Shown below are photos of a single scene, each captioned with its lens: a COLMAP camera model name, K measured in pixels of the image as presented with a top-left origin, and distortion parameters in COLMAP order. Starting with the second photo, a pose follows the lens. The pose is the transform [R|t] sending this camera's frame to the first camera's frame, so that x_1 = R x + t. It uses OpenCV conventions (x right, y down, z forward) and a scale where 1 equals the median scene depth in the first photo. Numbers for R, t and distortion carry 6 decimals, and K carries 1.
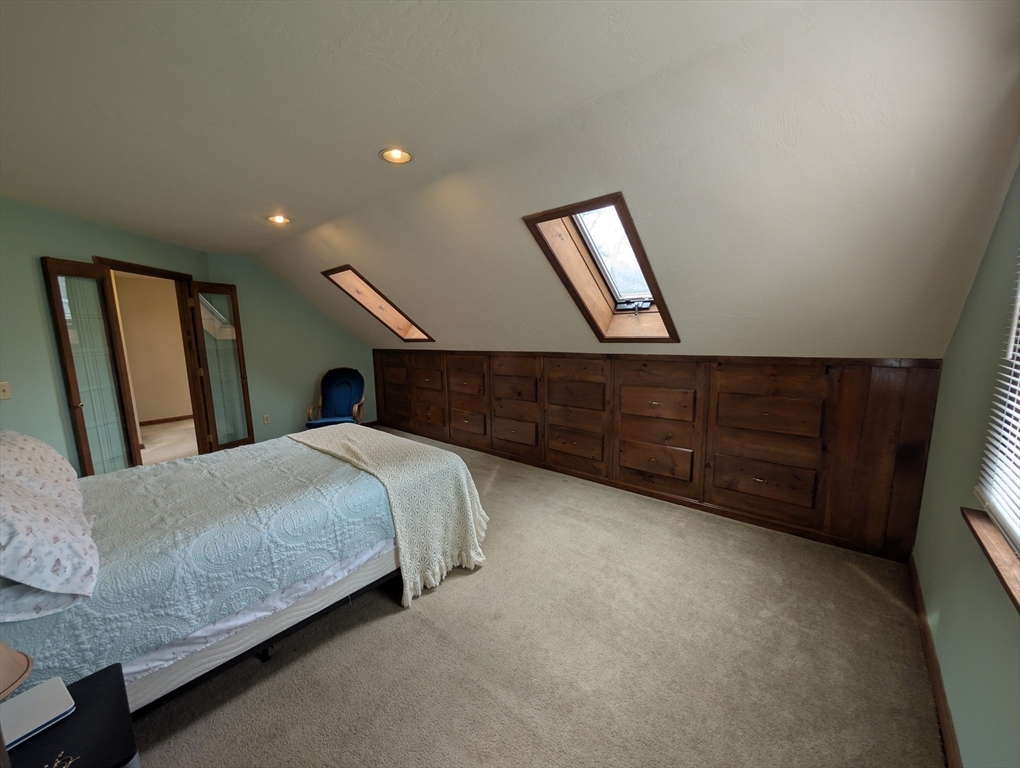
lens RADIAL K [[386.2, 0, 512.4], [0, 386.2, 386.6], [0, 0, 1]] dist [0.000849, 0.000345]
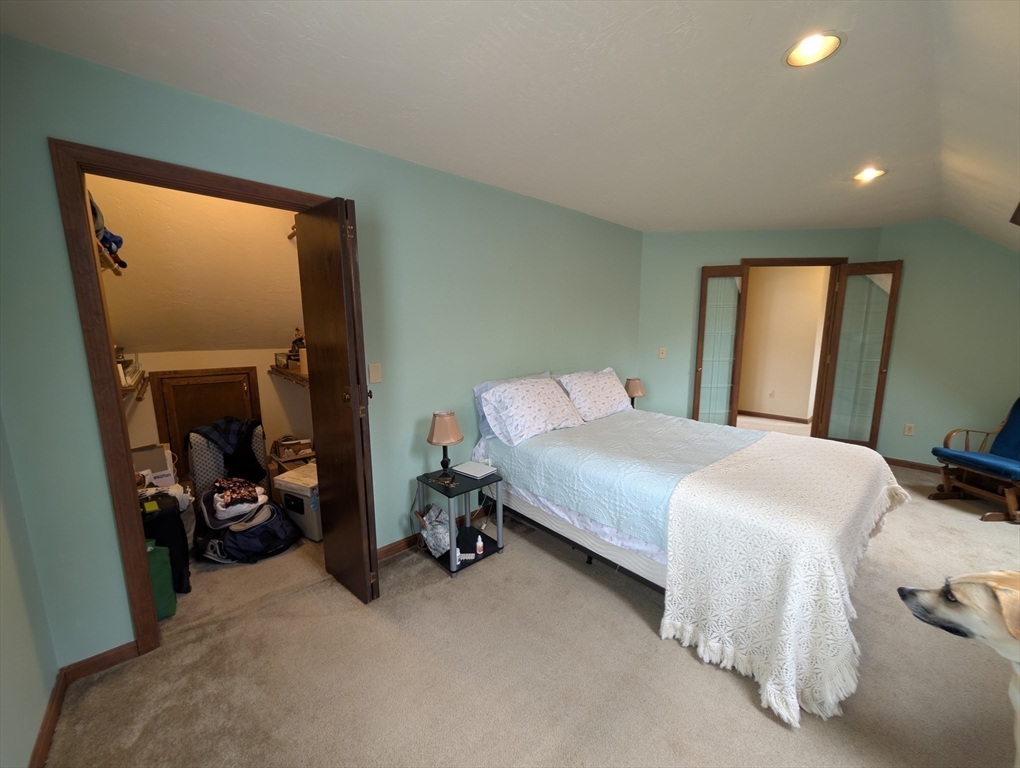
lens RADIAL K [[386.2, 0, 512.4], [0, 386.2, 386.6], [0, 0, 1]] dist [0.000849, 0.000345]
pose [[-0.129351, 0.174180, -0.976181, 0.380465], [-0.136195, 0.972001, 0.191481, -0.071102], [0.982201, 0.157719, -0.102007, 0.487852]]
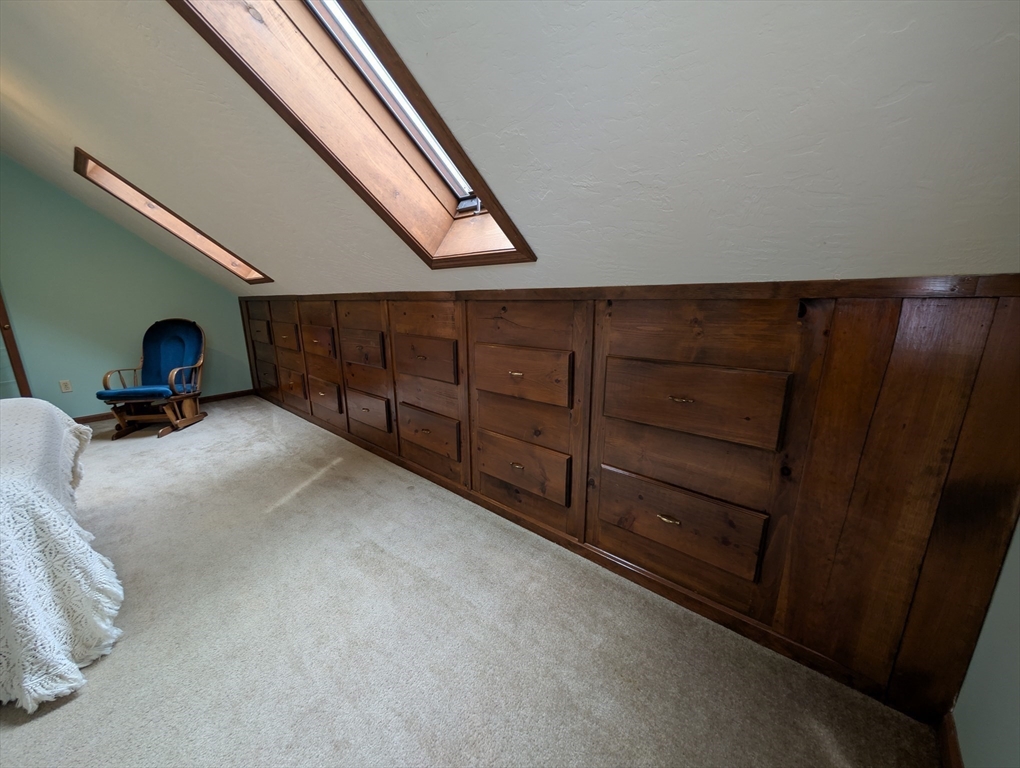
lens RADIAL K [[386.2, 0, 512.4], [0, 386.2, 386.6], [0, 0, 1]] dist [0.000849, 0.000345]
pose [[0.999855, 0.015715, -0.006622, 0.409601], [-0.015082, 0.996128, 0.086613, 0.012359], [0.007957, -0.086500, 0.996220, 0.459496]]
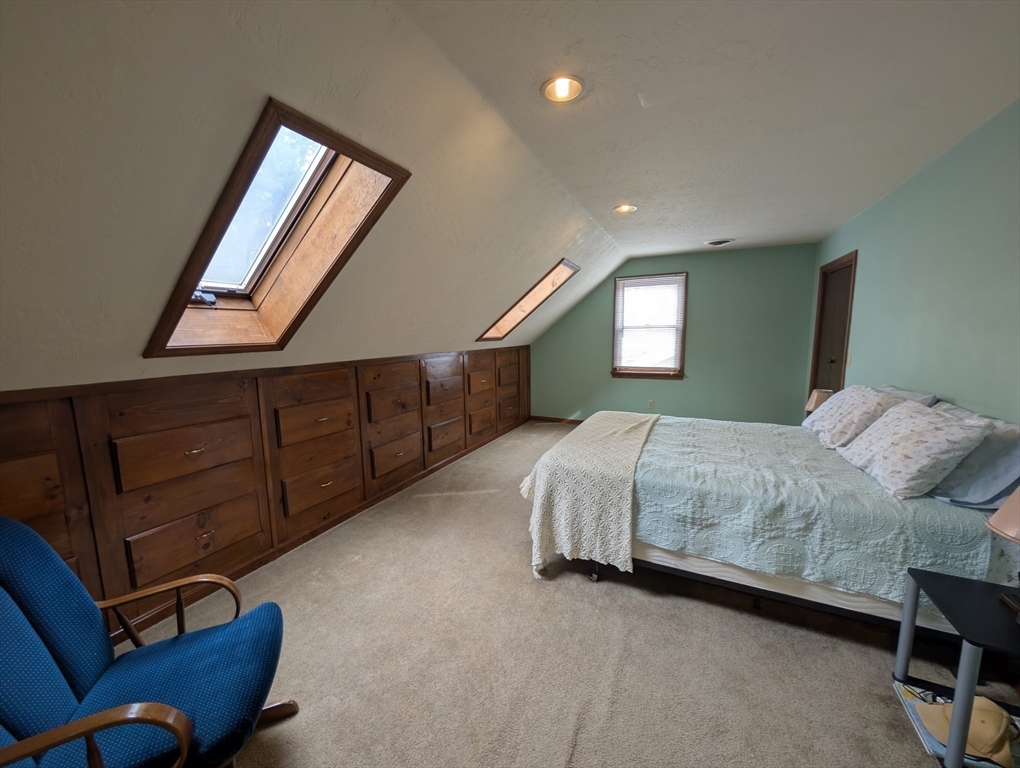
lens RADIAL K [[386.2, 0, 512.4], [0, 386.2, 386.6], [0, 0, 1]] dist [0.000849, 0.000345]
pose [[-0.269772, -0.110520, 0.956561, -1.241238], [0.150767, 0.976292, 0.155319, -0.173062], [-0.951048, 0.186118, -0.246714, 1.418658]]
